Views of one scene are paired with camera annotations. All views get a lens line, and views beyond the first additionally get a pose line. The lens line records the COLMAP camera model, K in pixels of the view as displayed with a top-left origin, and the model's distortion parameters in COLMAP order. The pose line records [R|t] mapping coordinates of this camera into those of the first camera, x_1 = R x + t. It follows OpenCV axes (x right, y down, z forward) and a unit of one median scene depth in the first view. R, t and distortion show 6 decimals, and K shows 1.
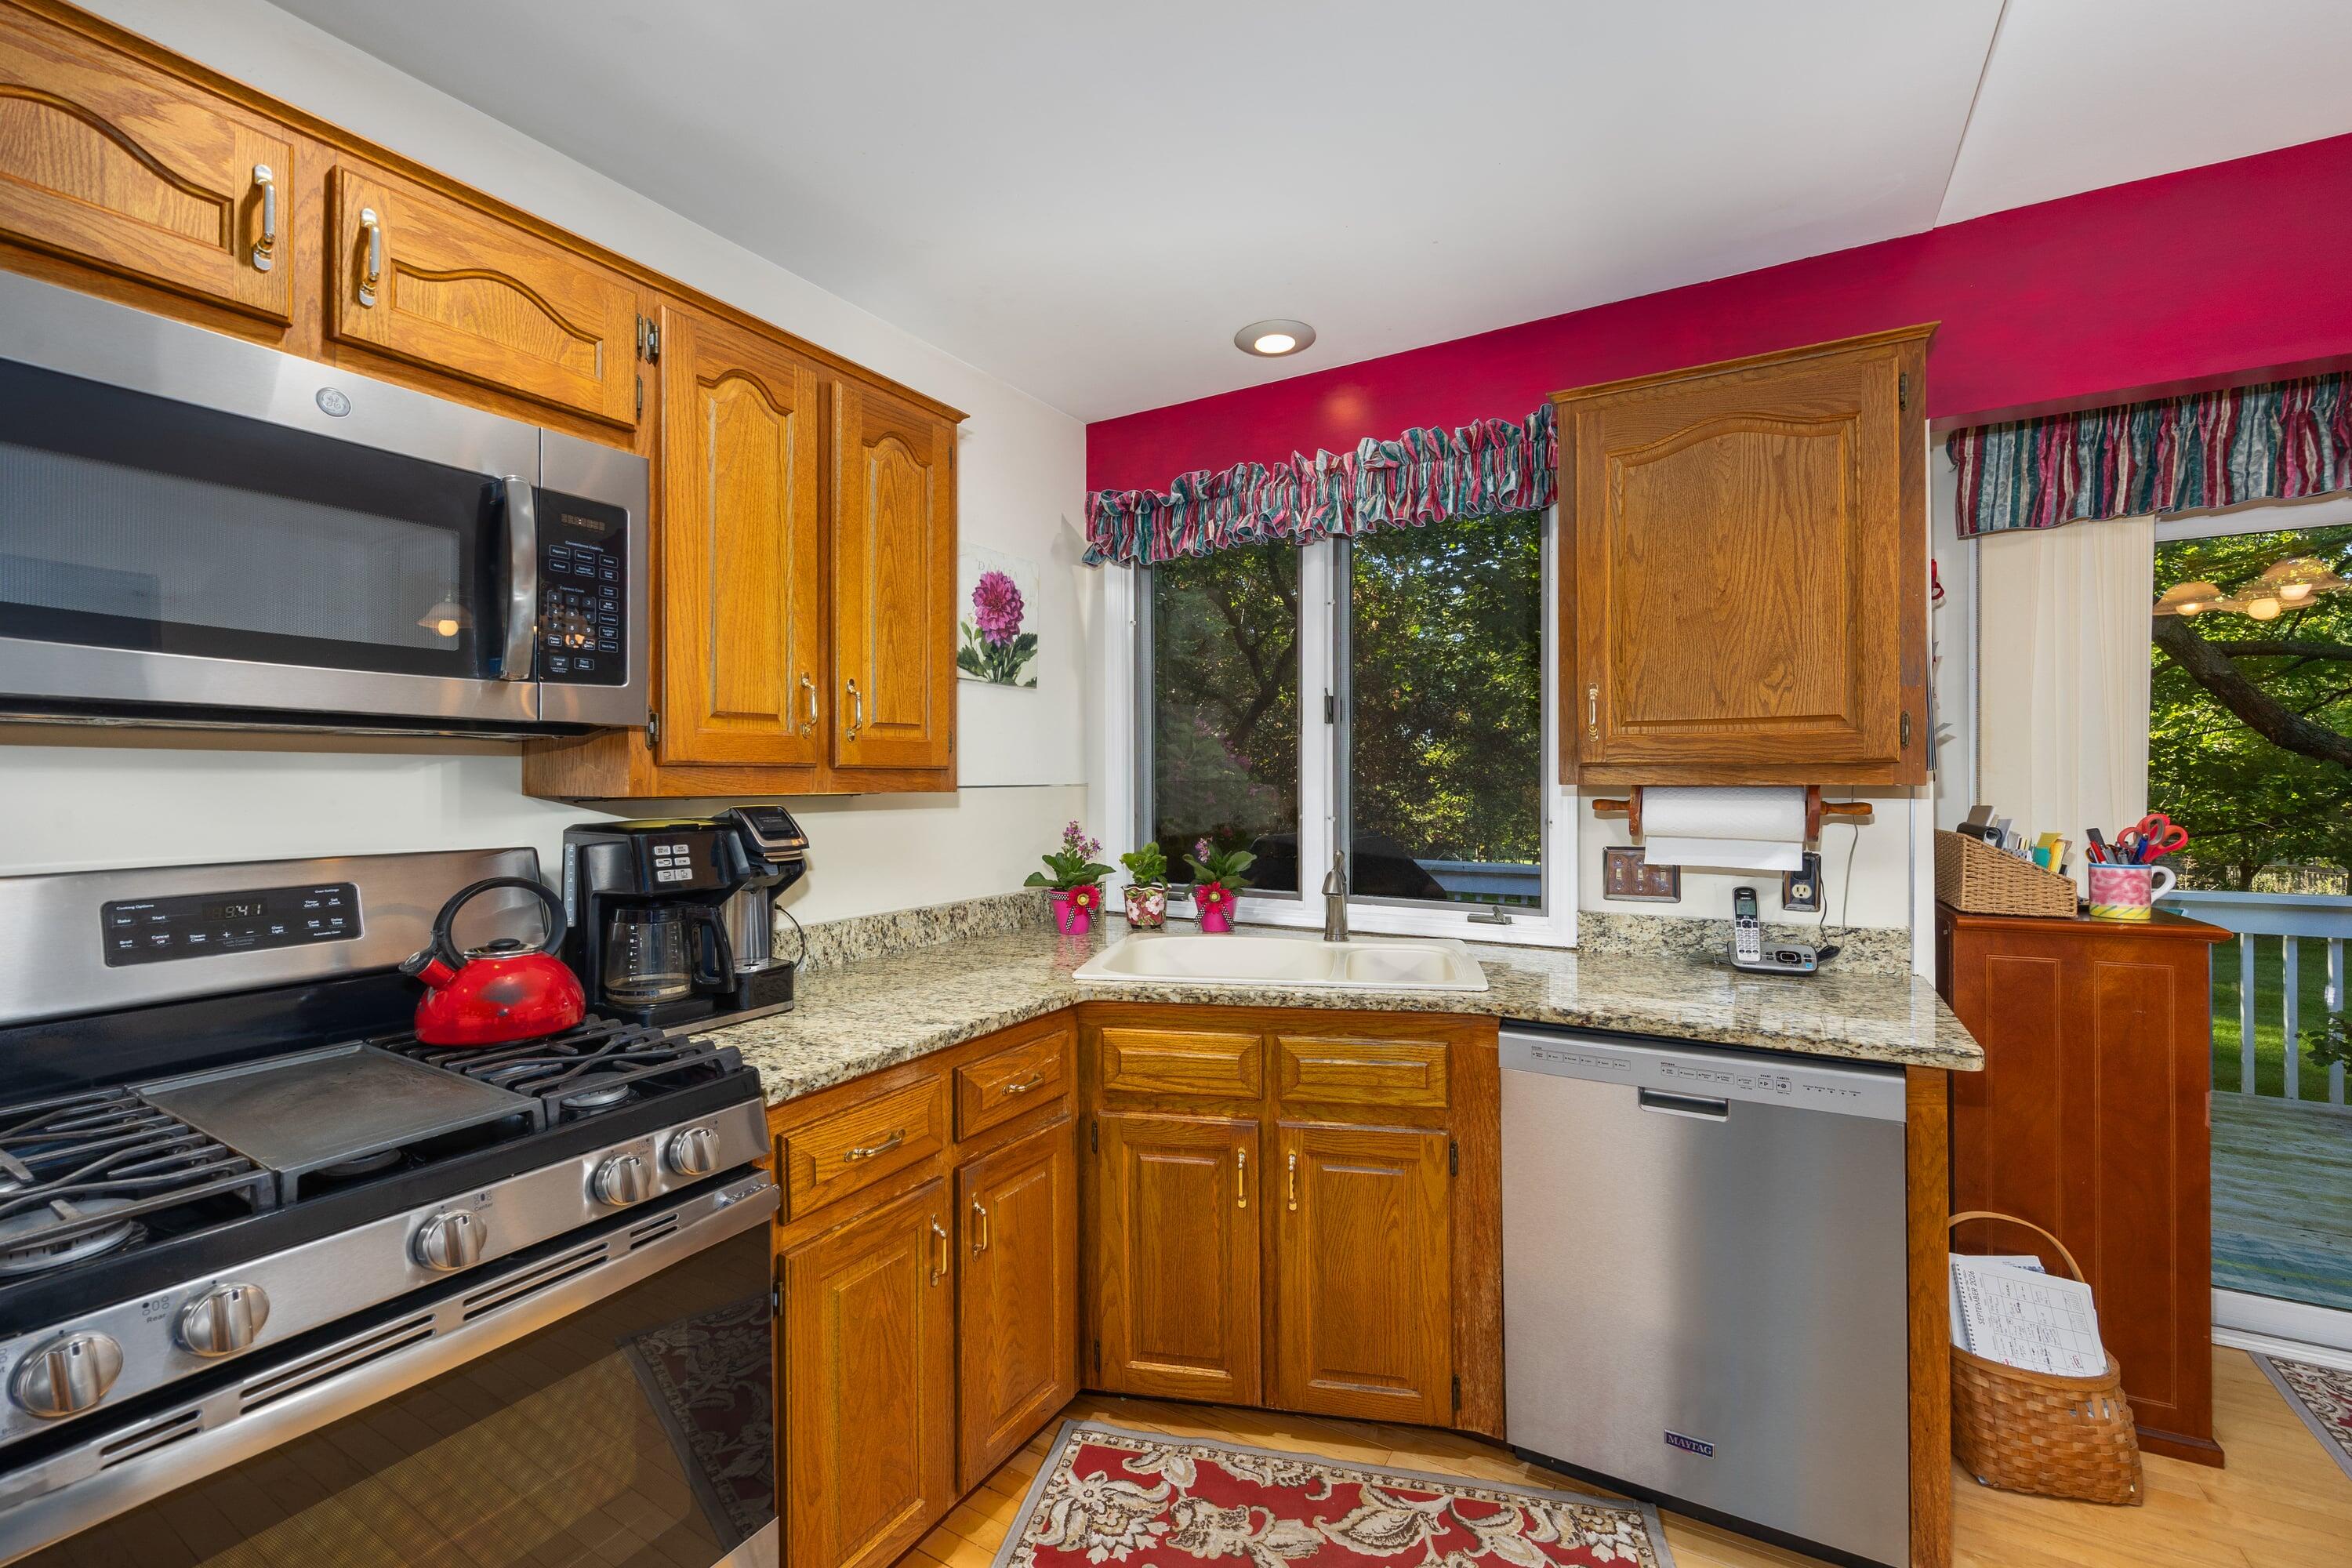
lens RADIAL K [[978.4, 0, 1168.4], [0, 978.4, 781.2], [0, 0, 1]] dist [0.001045, -0.001196]
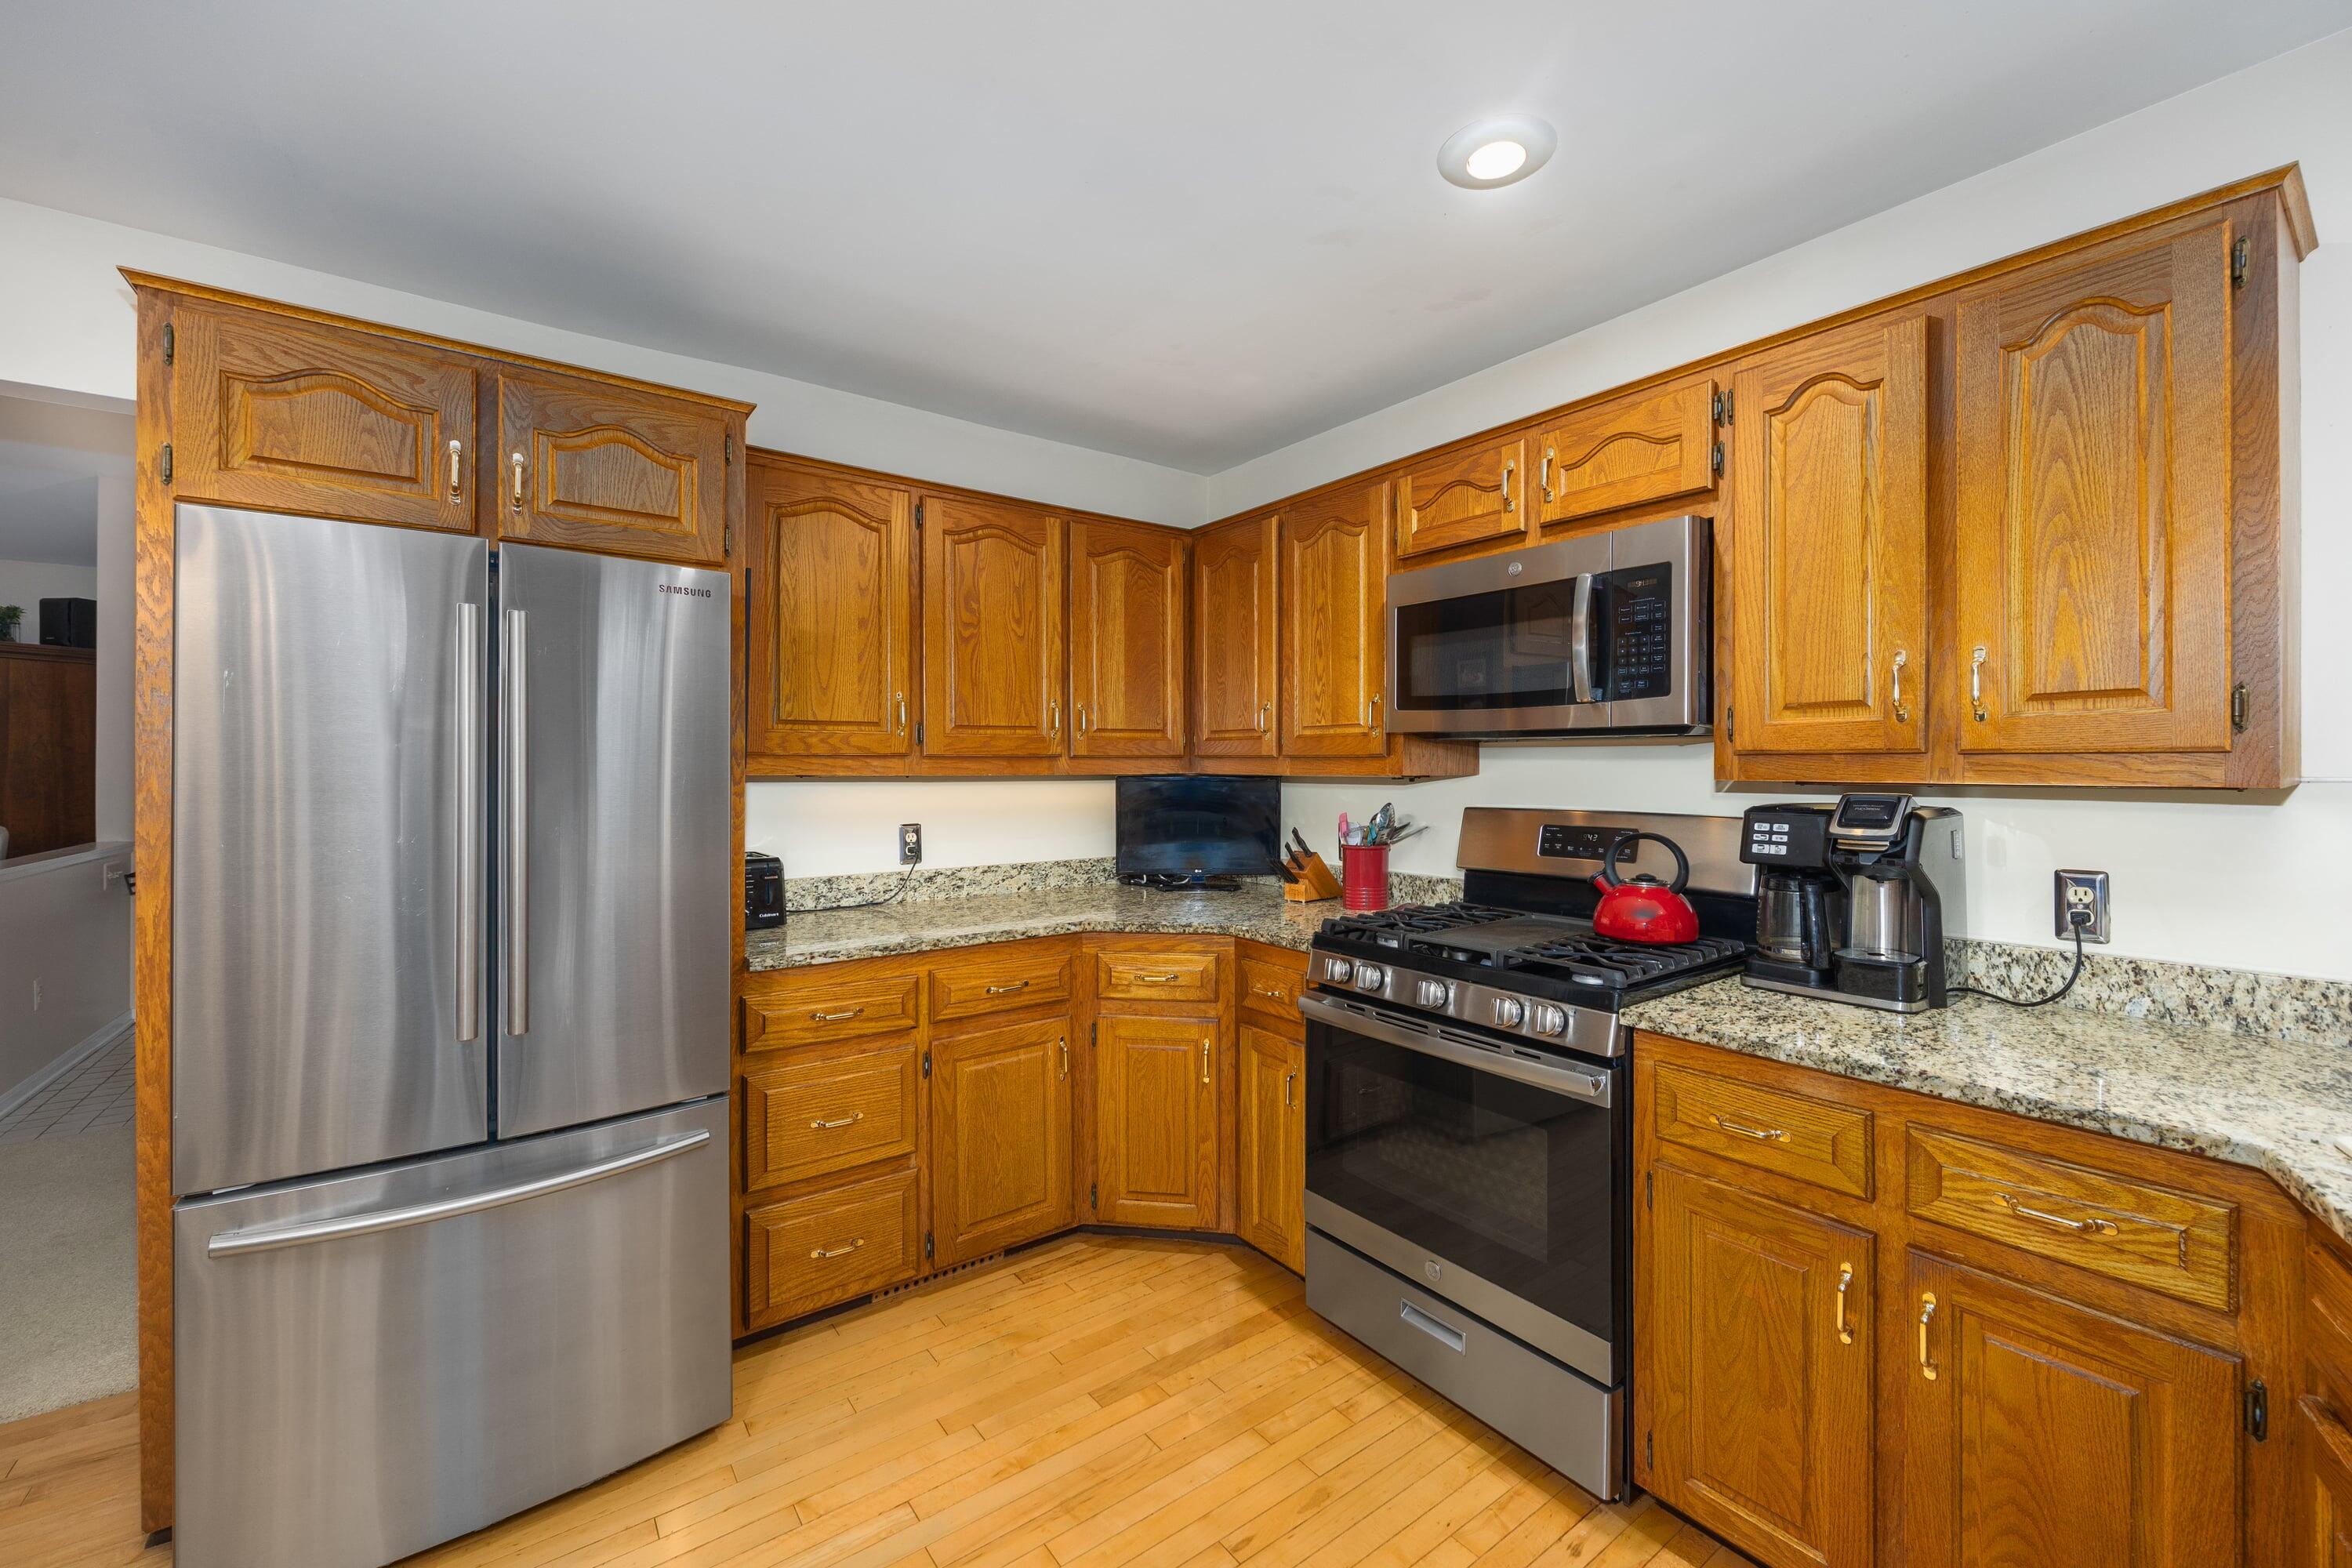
lens RADIAL K [[940.9, 0, 1178.6], [0, 940.9, 770.1], [0, 0, 1]] dist [-0.004122, -0.000036]
pose [[-0.385772, 0.007435, -0.922564, 0.685486], [-0.000974, 0.999964, 0.008466, -0.005180], [0.922594, 0.004164, -0.385751, 0.687363]]
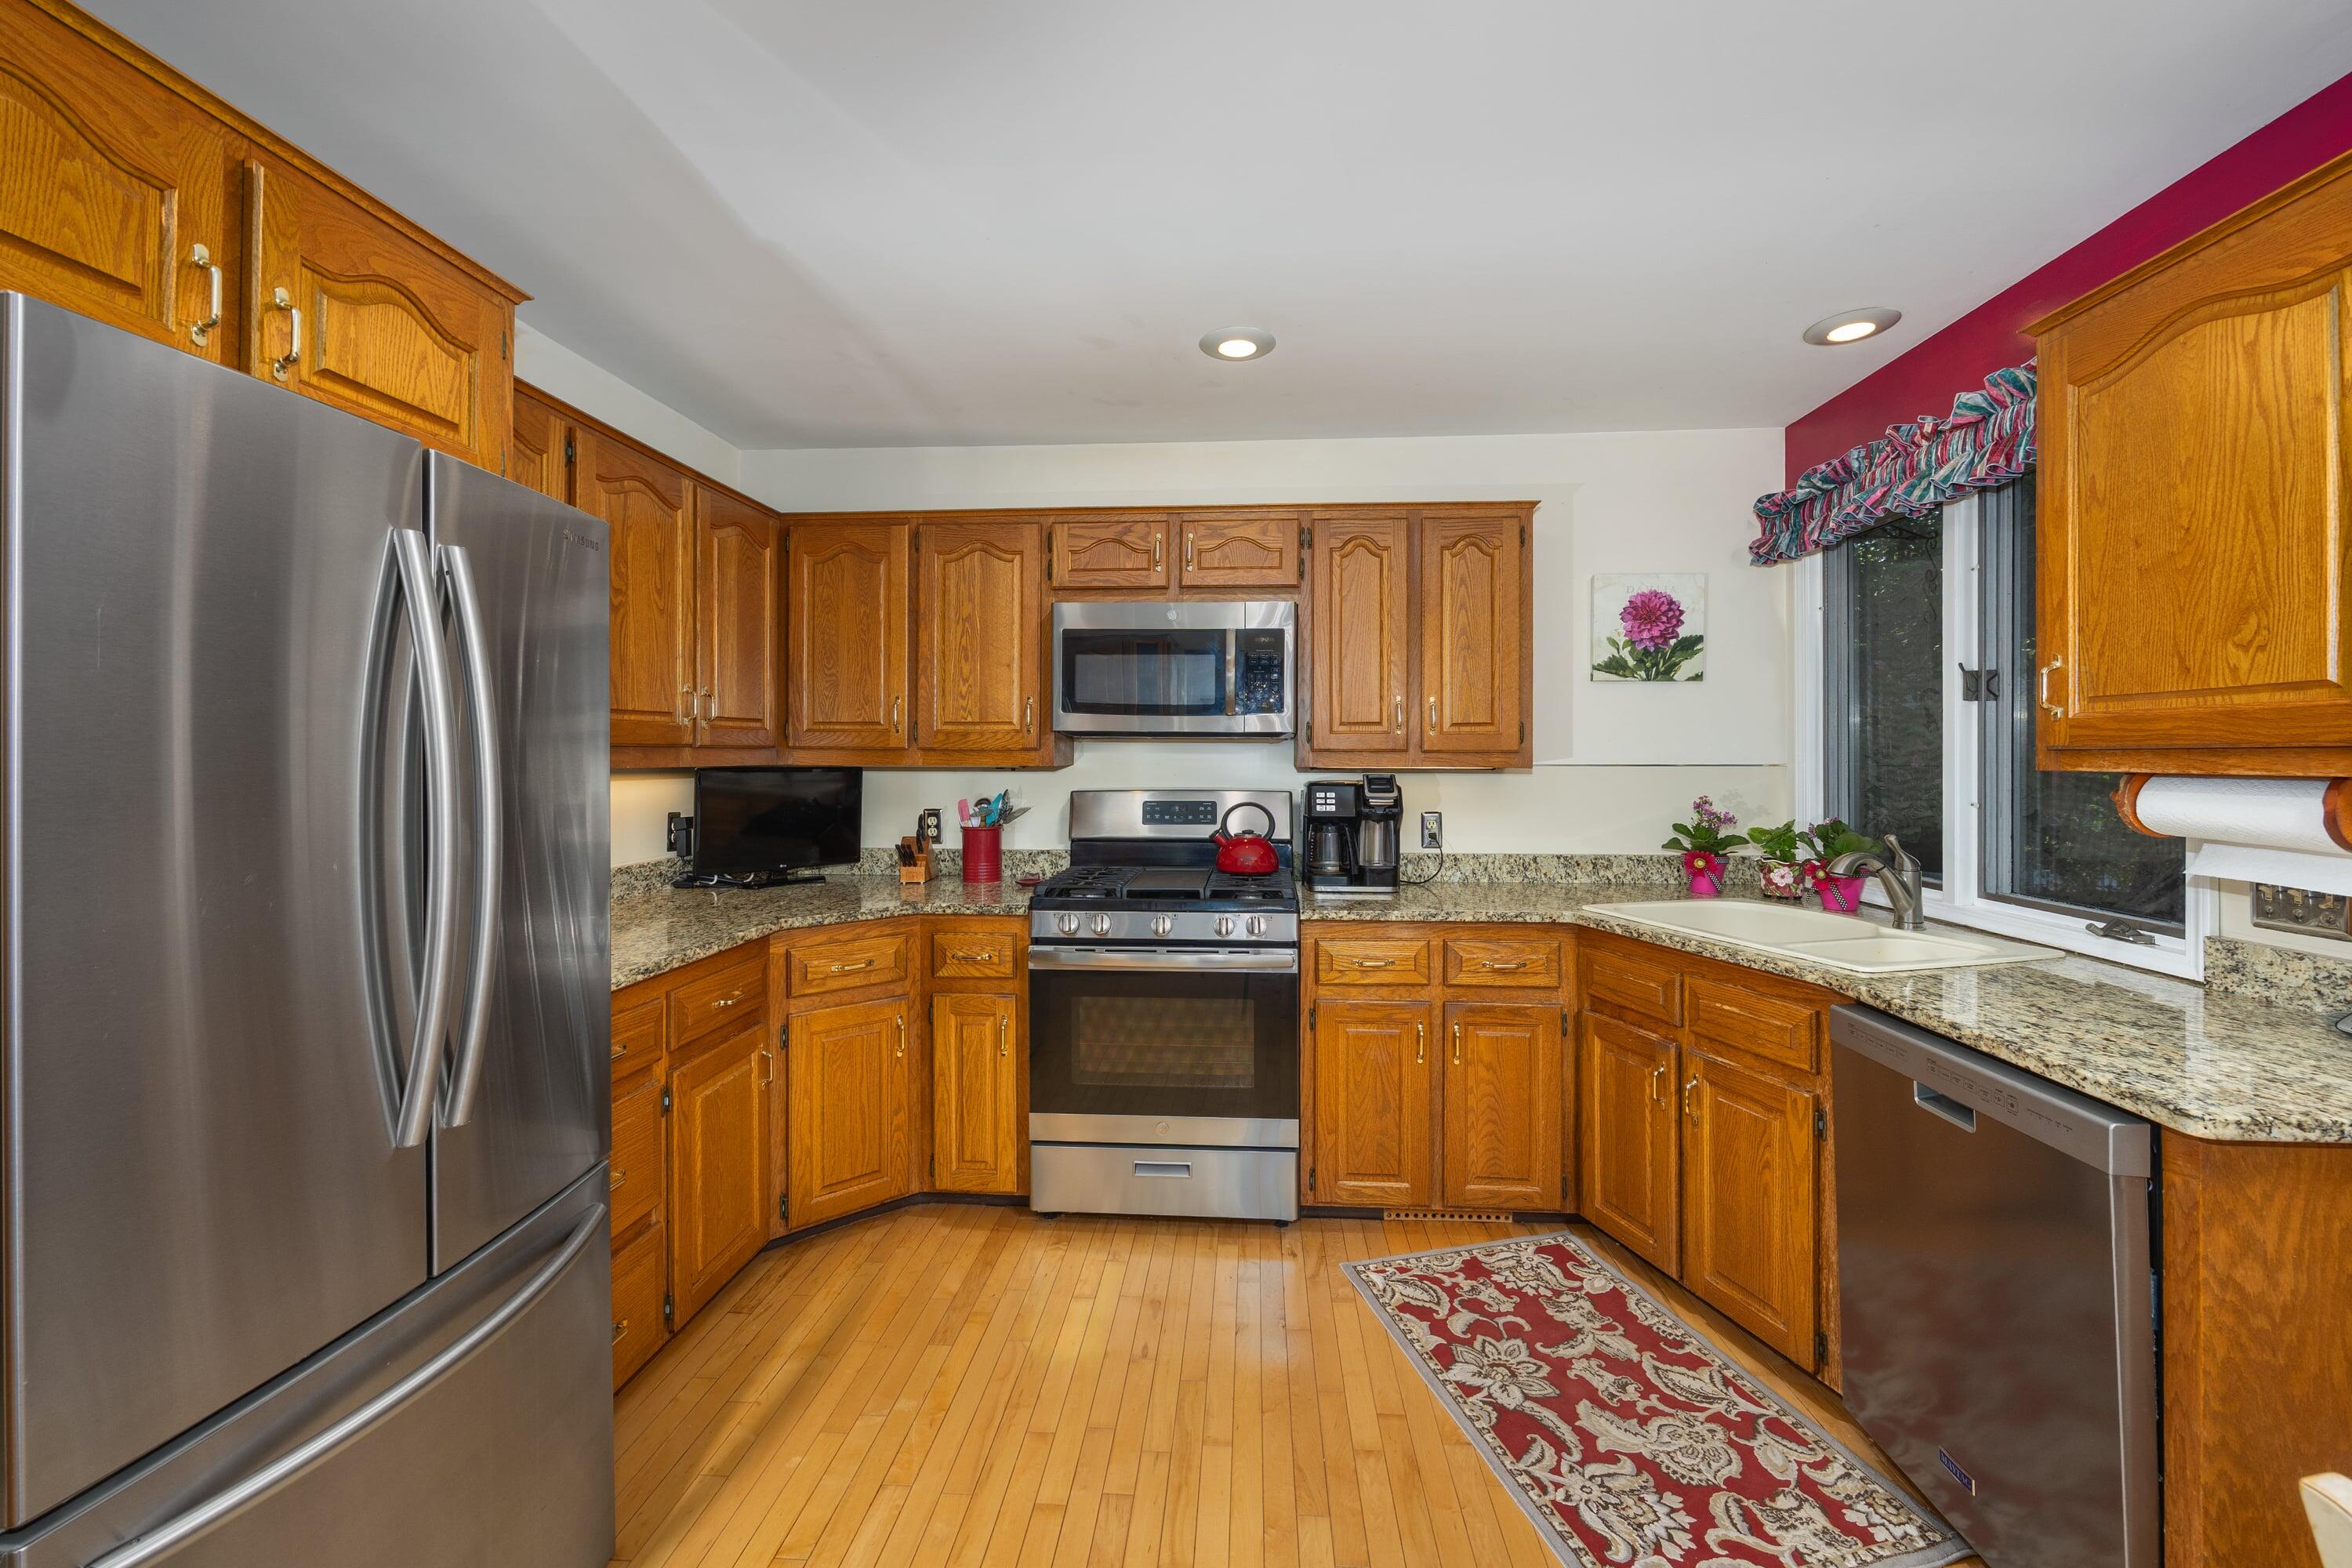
lens RADIAL K [[940.9, 0, 1189.9], [0, 940.9, 758.2], [0, 0, 1]] dist [-0.004122, -0.000036]
pose [[0.445474, 0.006356, -0.895272, 0.909423], [-0.005586, 0.999975, 0.004320, -0.007814], [0.895277, 0.003077, 0.445499, -0.059232]]
